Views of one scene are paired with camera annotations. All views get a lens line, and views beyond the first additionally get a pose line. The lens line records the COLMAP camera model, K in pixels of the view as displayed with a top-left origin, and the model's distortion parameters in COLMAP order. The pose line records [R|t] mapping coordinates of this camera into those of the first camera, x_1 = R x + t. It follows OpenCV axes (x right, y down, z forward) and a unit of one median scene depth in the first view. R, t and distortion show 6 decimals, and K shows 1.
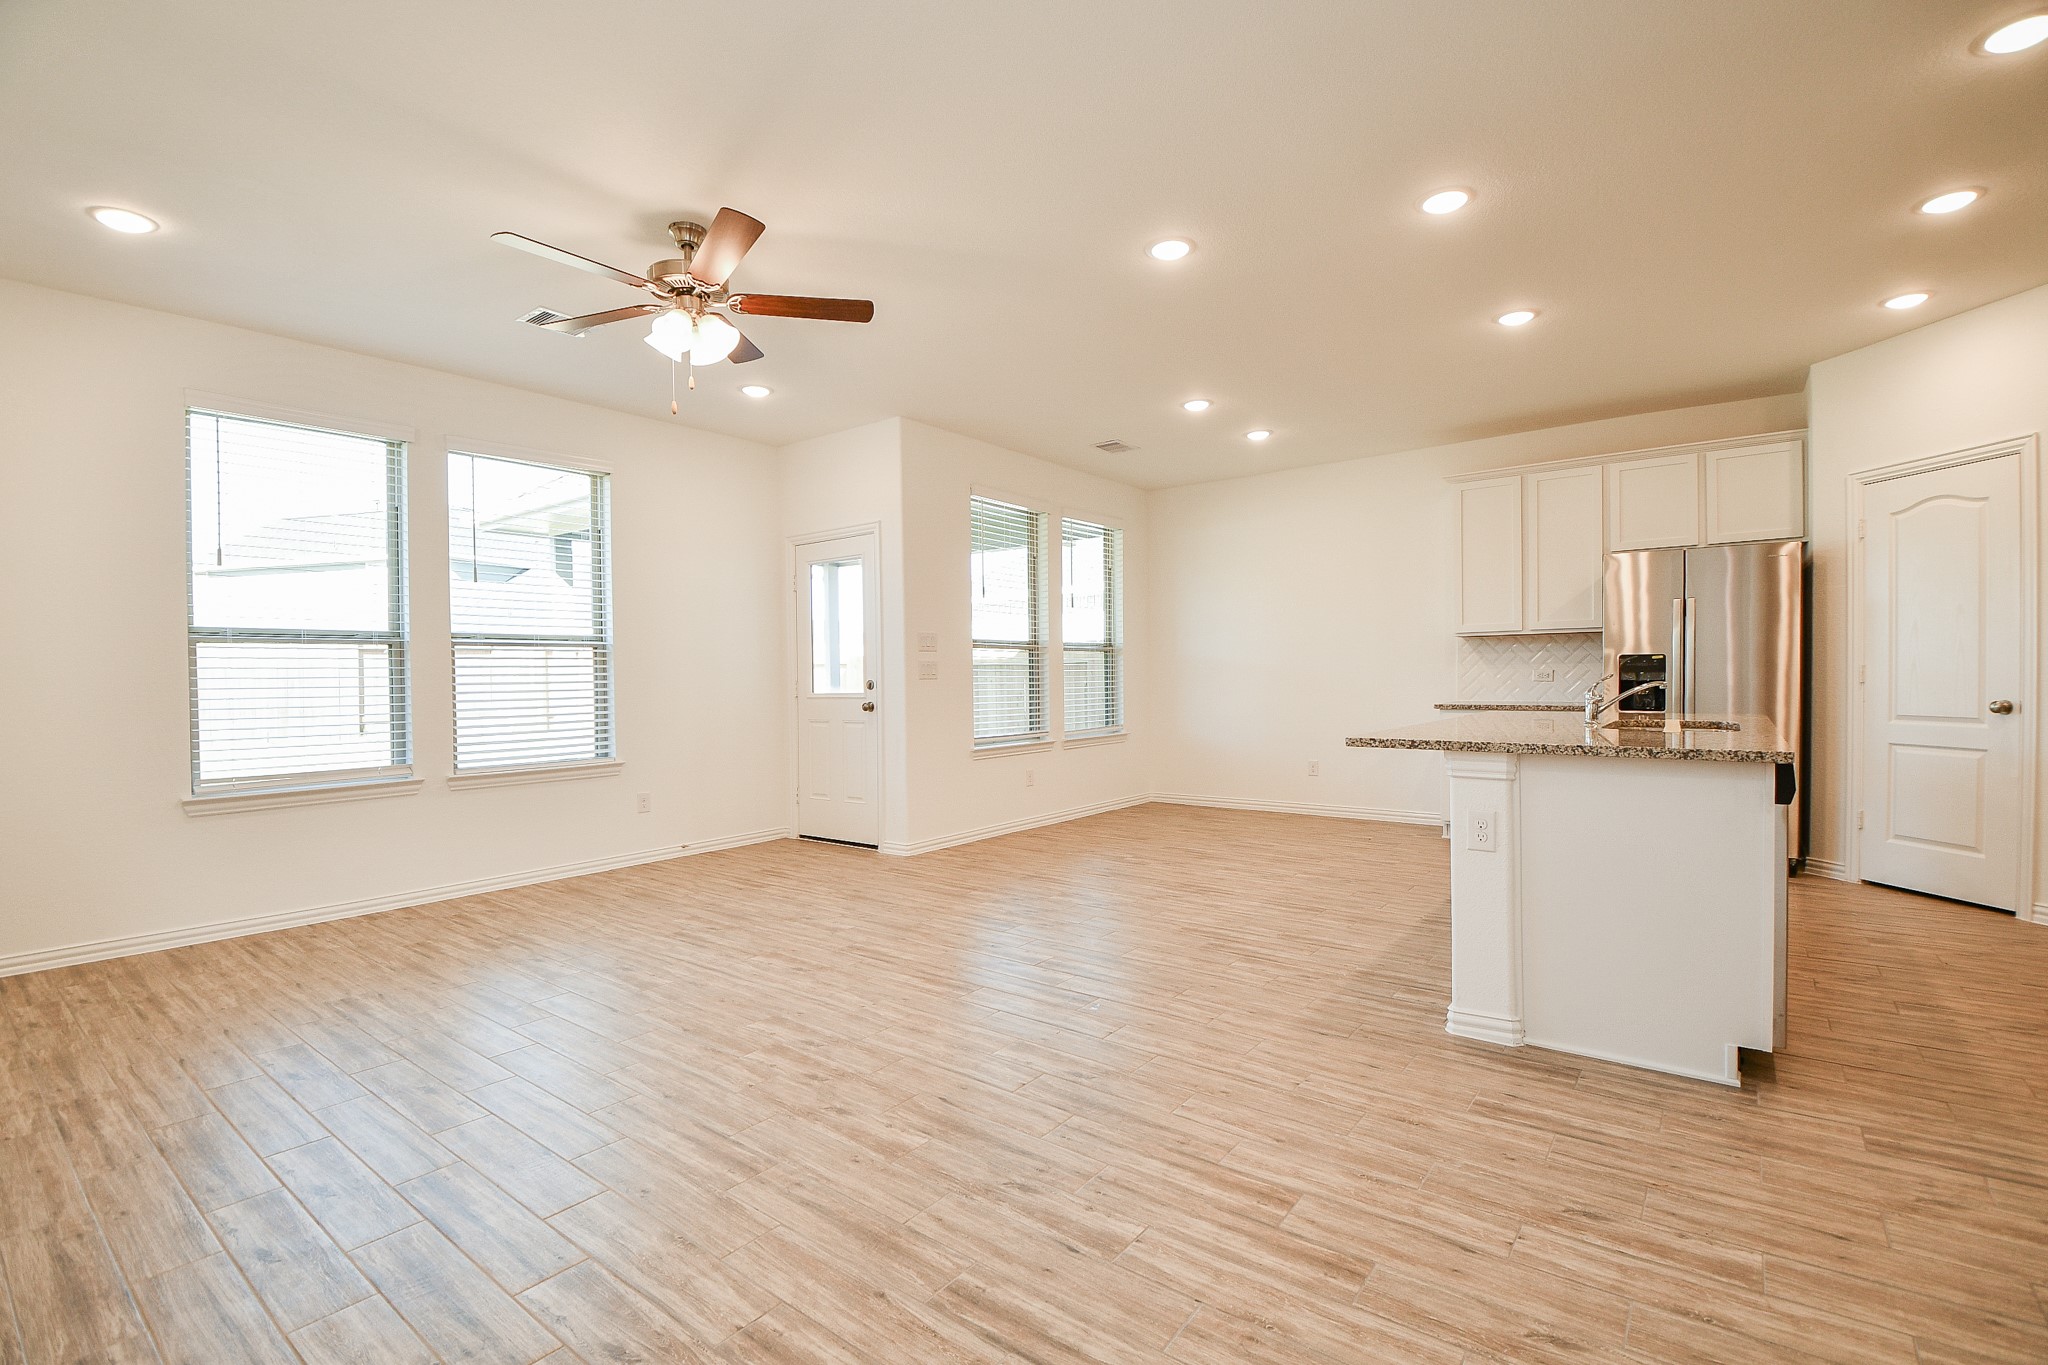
lens RADIAL K [[931.0, 0, 1011.7], [0, 931.0, 690.4], [0, 0, 1]] dist [-0.024151, -0.002884]
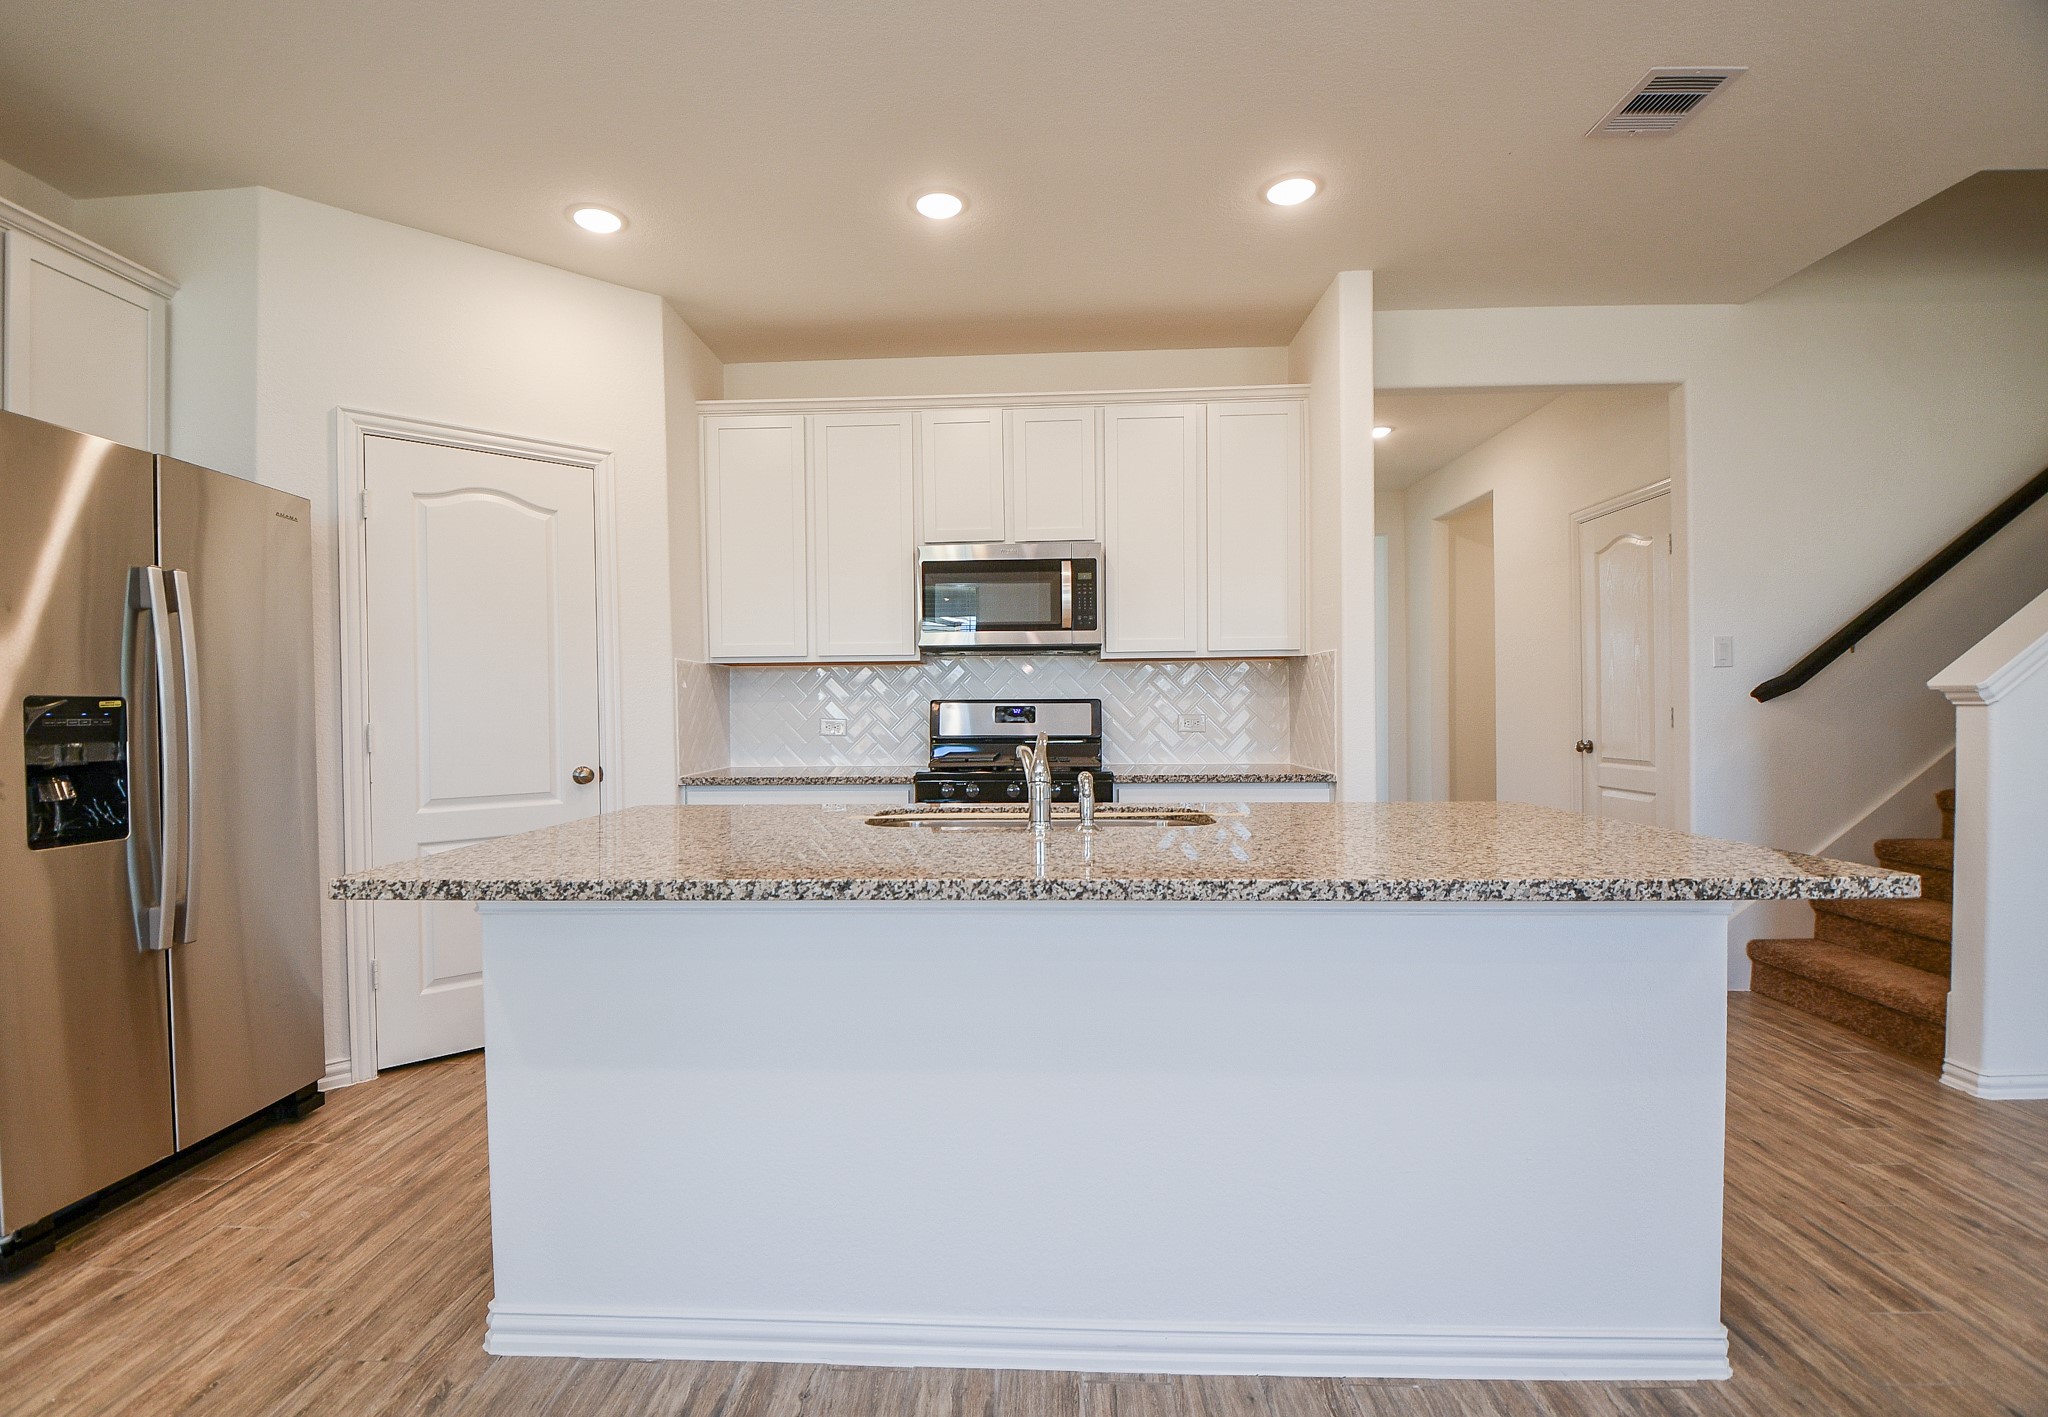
lens RADIAL K [[945.6, 0, 1019.2], [0, 945.6, 712.1], [0, 0, 1]] dist [-0.029081, -0.000636]
pose [[-0.616159, 0.016881, 0.787441, 0.185646], [0.030418, 0.999534, 0.002374, -0.026996], [-0.787034, 0.025415, -0.616386, 1.168727]]
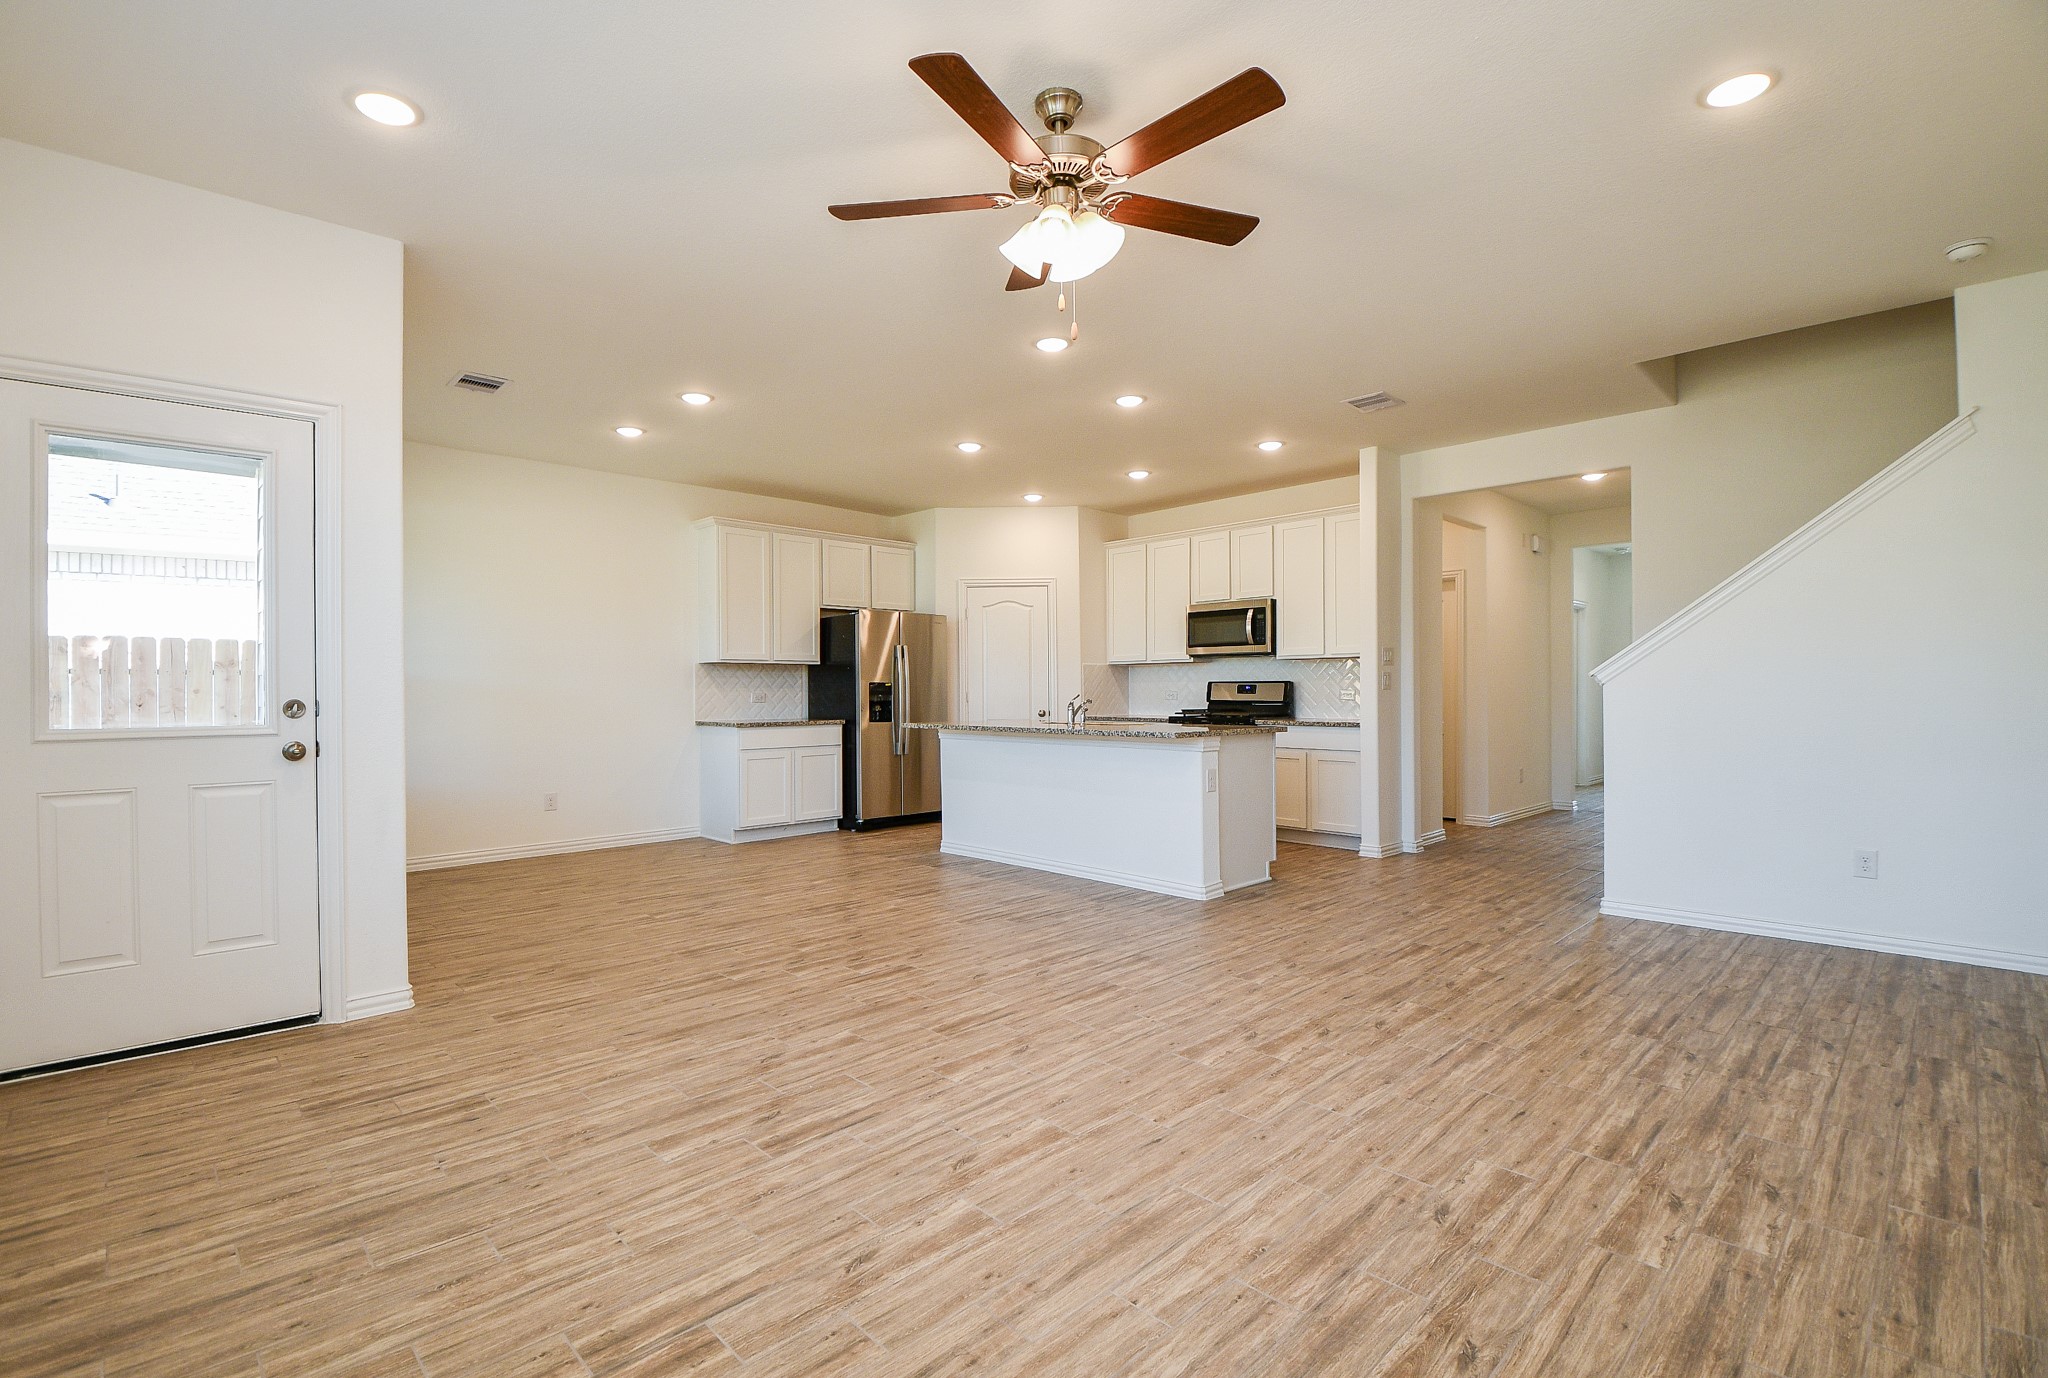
lens RADIAL K [[941.1, 0, 992.8], [0, 941.1, 685.5], [0, 0, 1]] dist [-0.017554, -0.004340]
pose [[0.146724, 0.011975, 0.989105, -0.922499], [0.018996, 0.999708, -0.014921, -0.012141], [-0.988995, 0.020979, 0.146453, 0.773954]]
